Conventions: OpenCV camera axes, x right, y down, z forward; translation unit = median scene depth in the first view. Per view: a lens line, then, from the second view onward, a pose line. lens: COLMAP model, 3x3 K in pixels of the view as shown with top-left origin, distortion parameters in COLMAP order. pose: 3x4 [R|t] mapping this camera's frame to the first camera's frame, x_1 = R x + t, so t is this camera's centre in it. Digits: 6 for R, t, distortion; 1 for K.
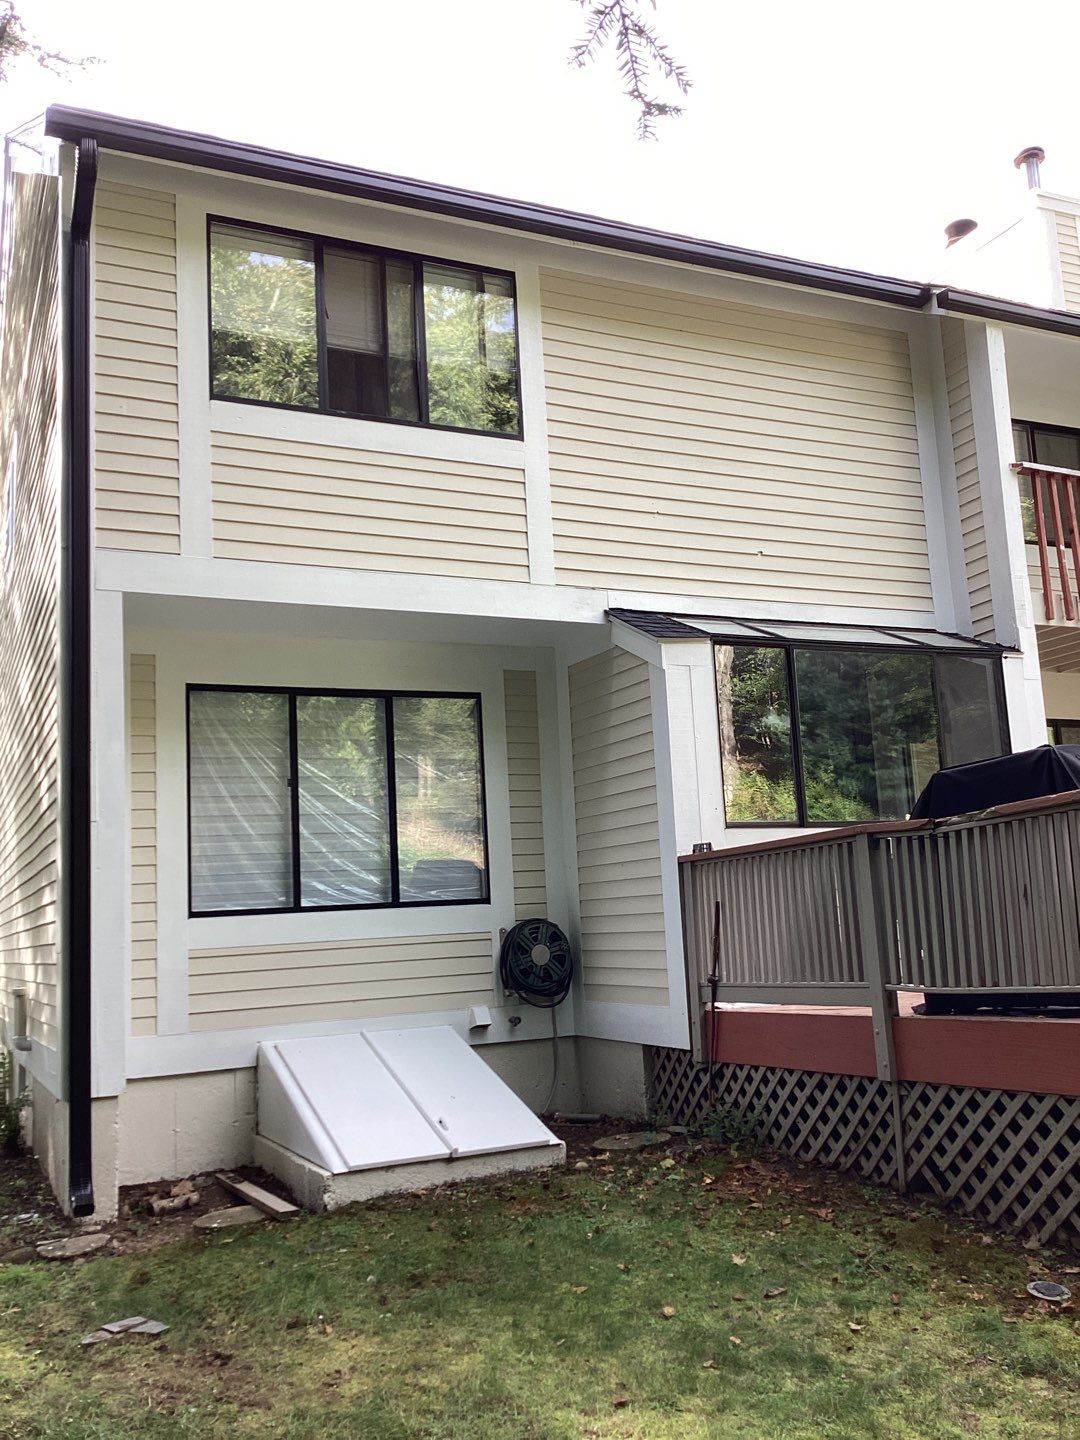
lens RADIAL K [[1274.9, 0, 541.3], [0, 1274.9, 735.9], [0, 0, 1]] dist [0.116956, -0.188558]
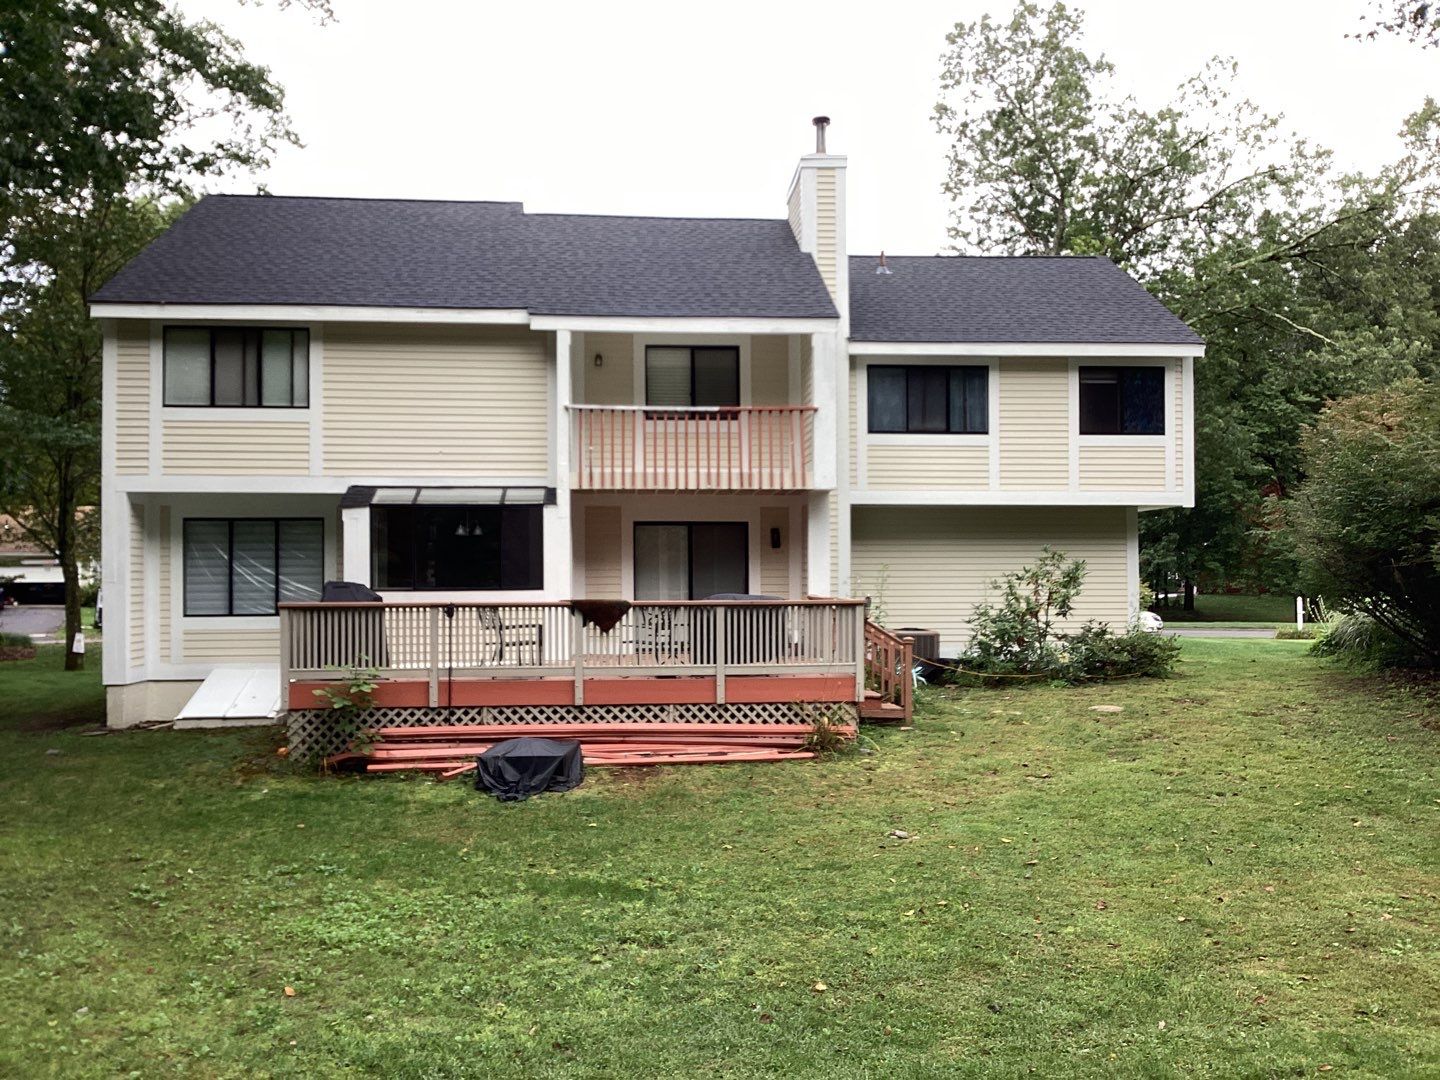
lens RADIAL K [[1274.9, 0, 732.9], [0, 1274.9, 553.5], [0, 0, 1]] dist [0.116956, -0.188558]
pose [[0.935328, 0.038932, -0.351632, 1.468758], [0.009424, 0.990832, 0.134772, -0.280516], [0.353655, -0.129370, 0.926386, -0.828604]]
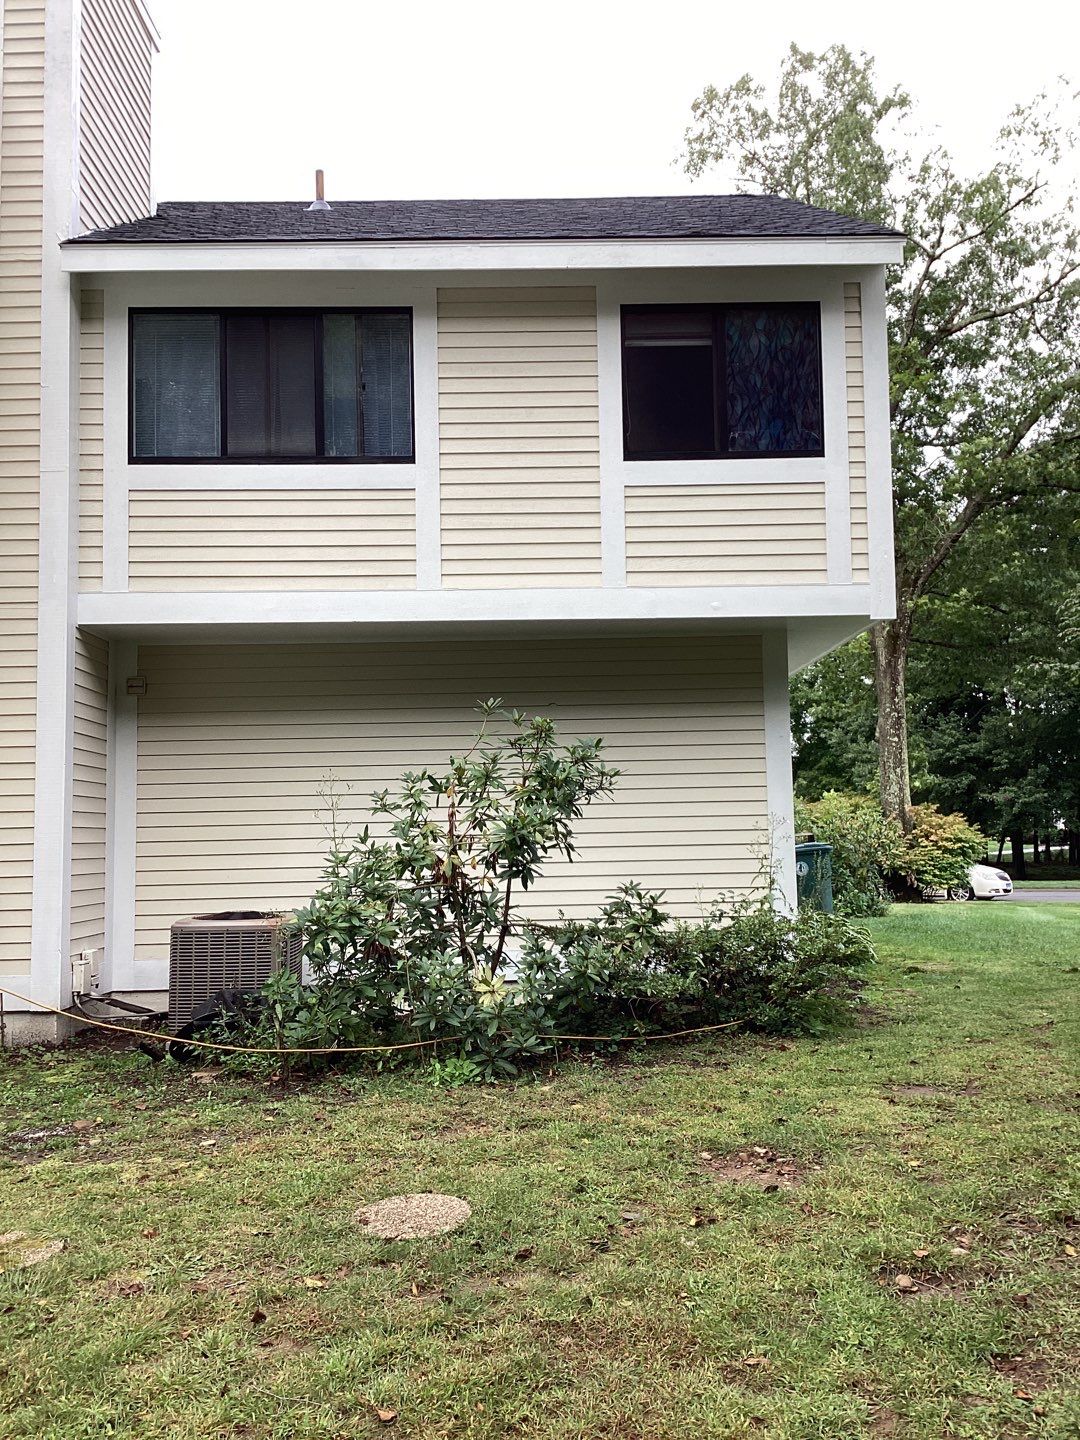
lens RADIAL K [[1274.9, 0, 552.0], [0, 1274.9, 740.6], [0, 0, 1]] dist [0.116956, -0.188558]
pose [[0.910930, -0.000042, -0.412562, 1.610377], [0.034636, 0.996477, 0.076375, 0.000044], [0.411105, -0.083862, 0.907722, 0.807543]]
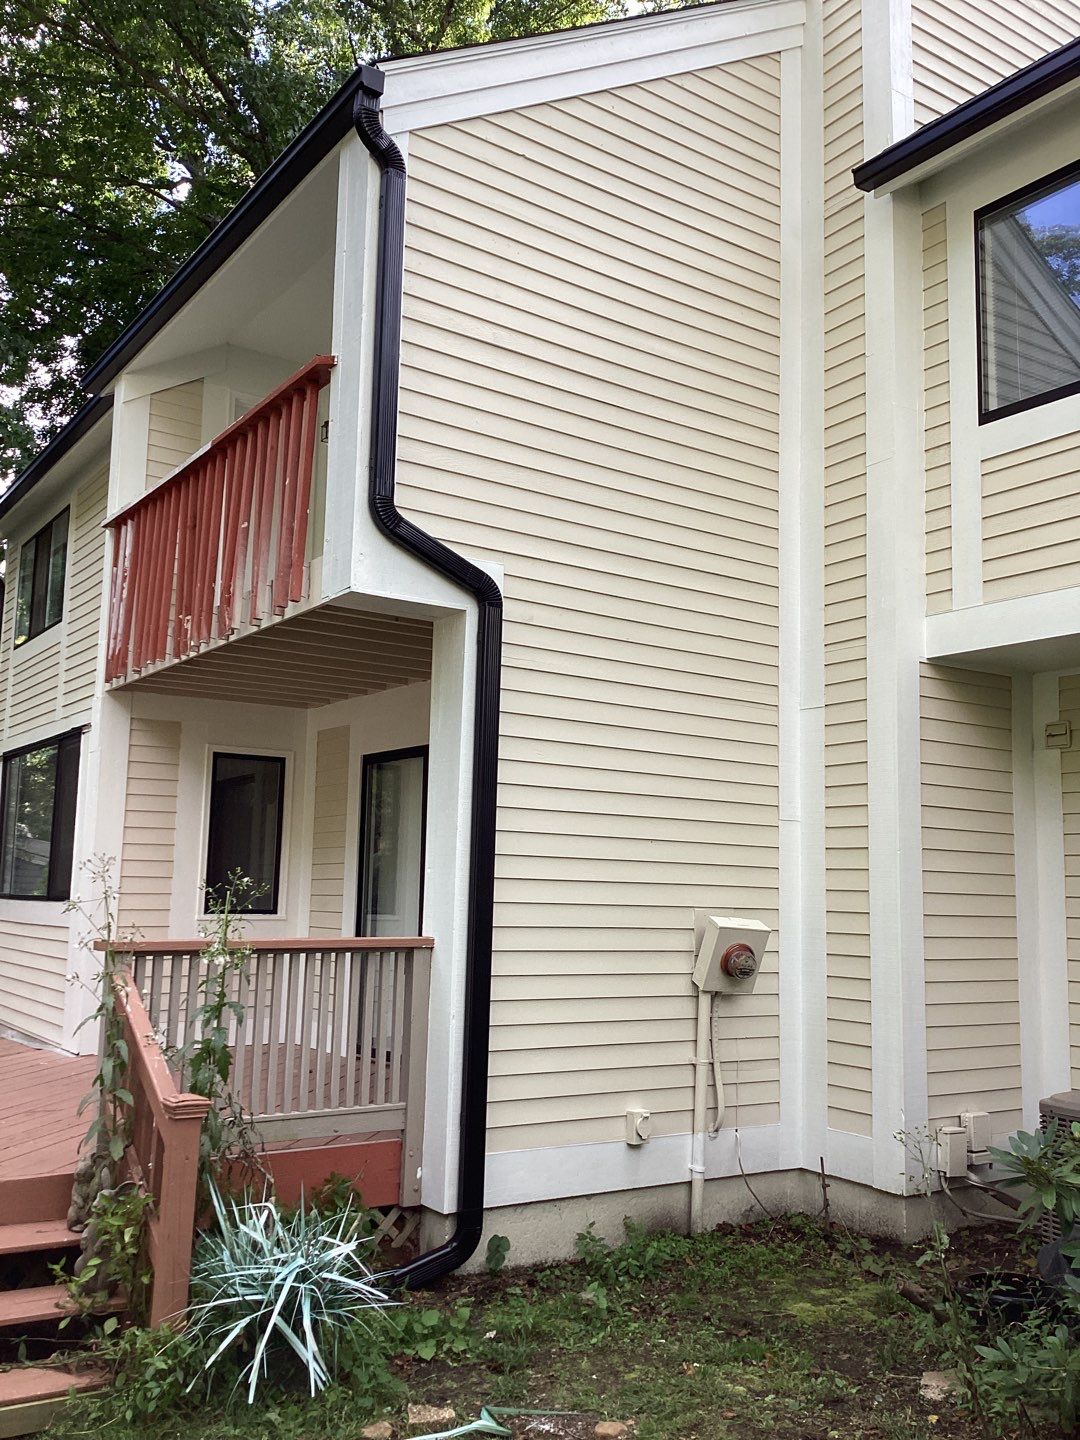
lens RADIAL K [[1274.9, 0, 540.9], [0, 1274.9, 733.5], [0, 0, 1]] dist [0.116956, -0.188558]
pose [[0.140892, -0.068881, -0.987626, 1.548082], [0.112860, 0.992191, -0.053099, 0.034889], [0.983571, -0.103983, 0.147566, 1.297222]]
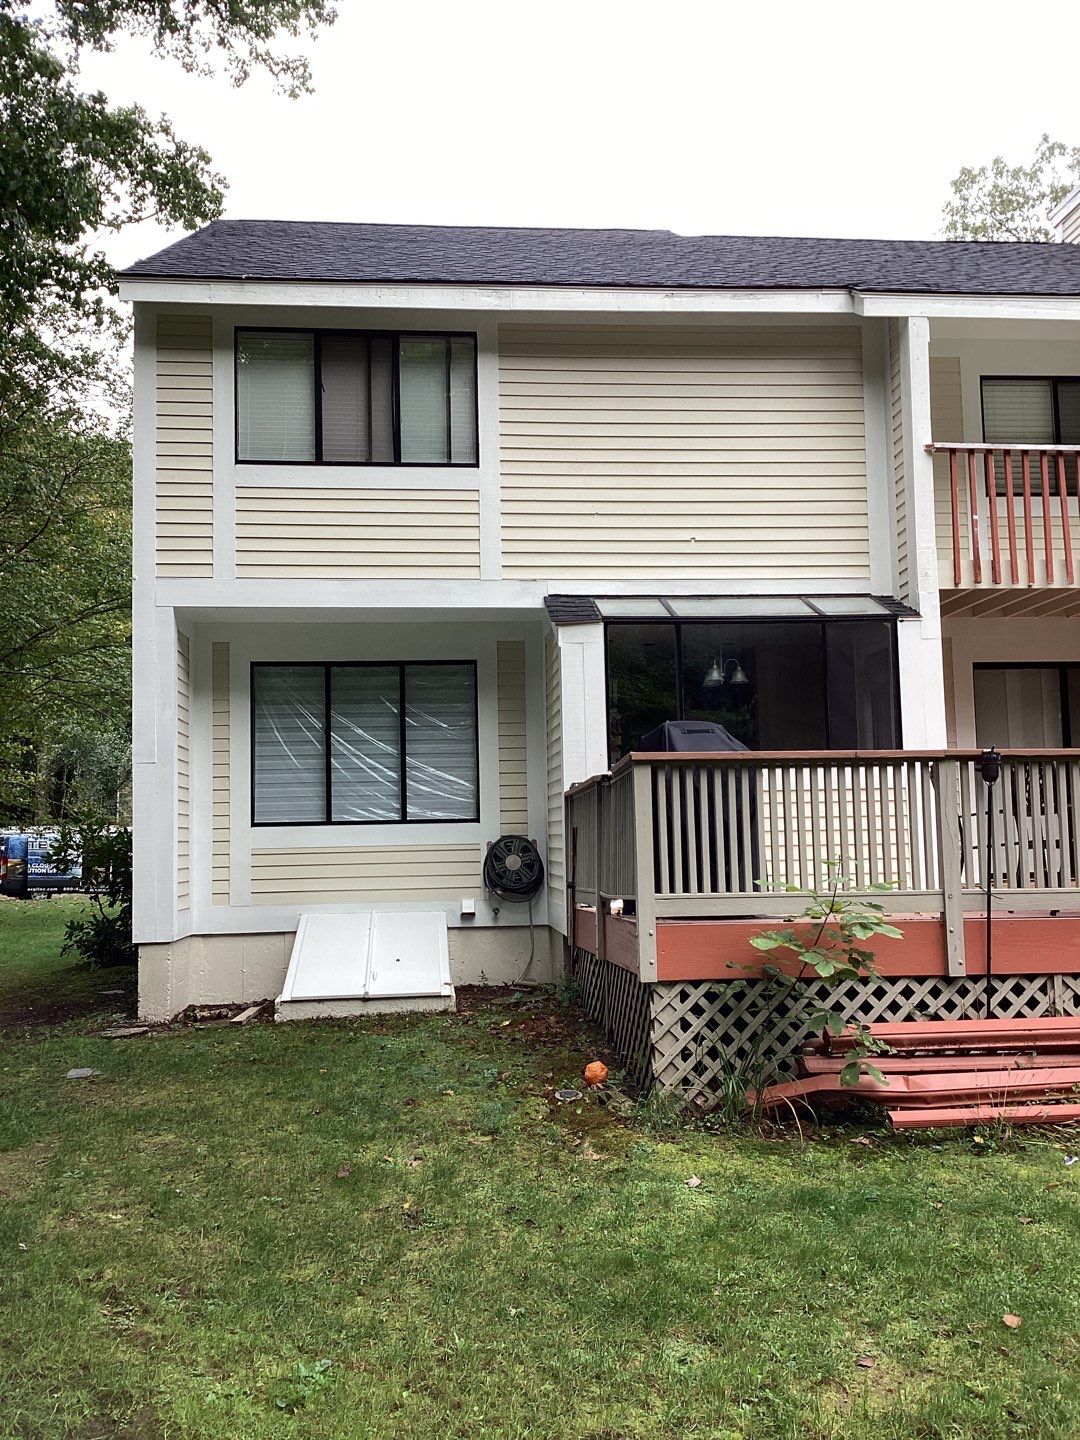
lens RADIAL K [[1274.9, 0, 539.1], [0, 1274.9, 734.8], [0, 0, 1]] dist [0.116956, -0.188558]
pose [[0.938071, 0.004049, -0.346418, 0.498752], [0.021535, 0.997316, 0.069972, -0.051507], [0.345772, -0.073099, 0.935467, -0.208295]]
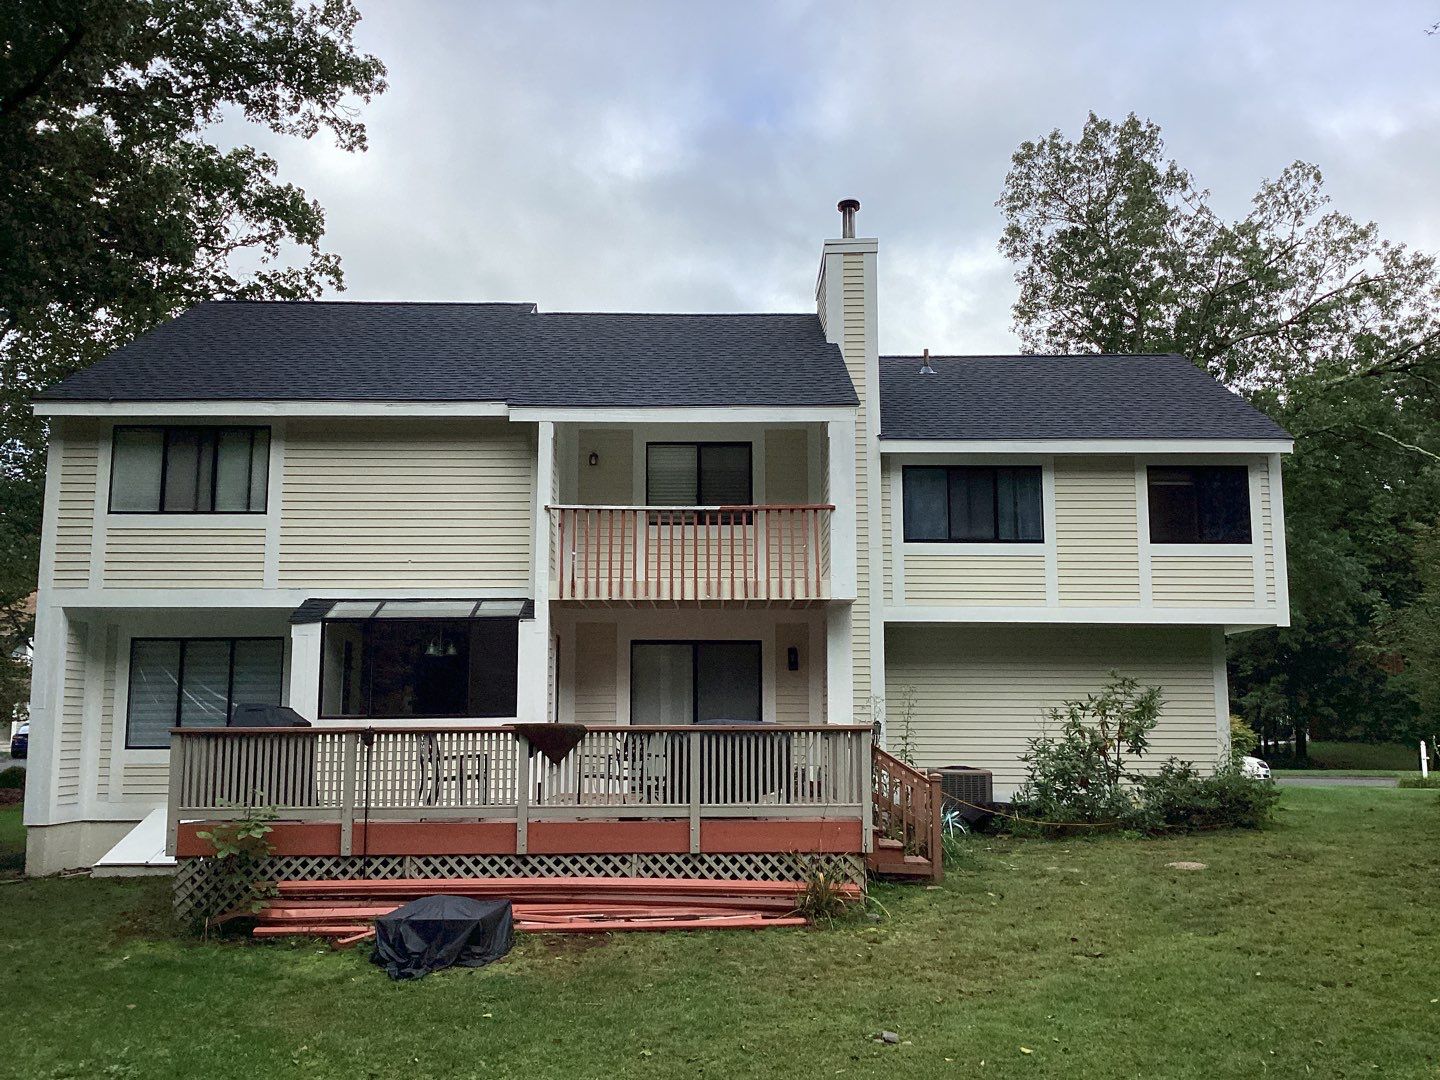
lens RADIAL K [[1274.9, 0, 734.9], [0, 1274.9, 553.5], [0, 0, 1]] dist [0.116956, -0.188558]
pose [[0.907552, -0.006620, -0.419886, 1.489468], [0.017378, 0.999611, 0.021803, -0.204166], [0.419579, -0.027084, 0.907315, -0.501743]]
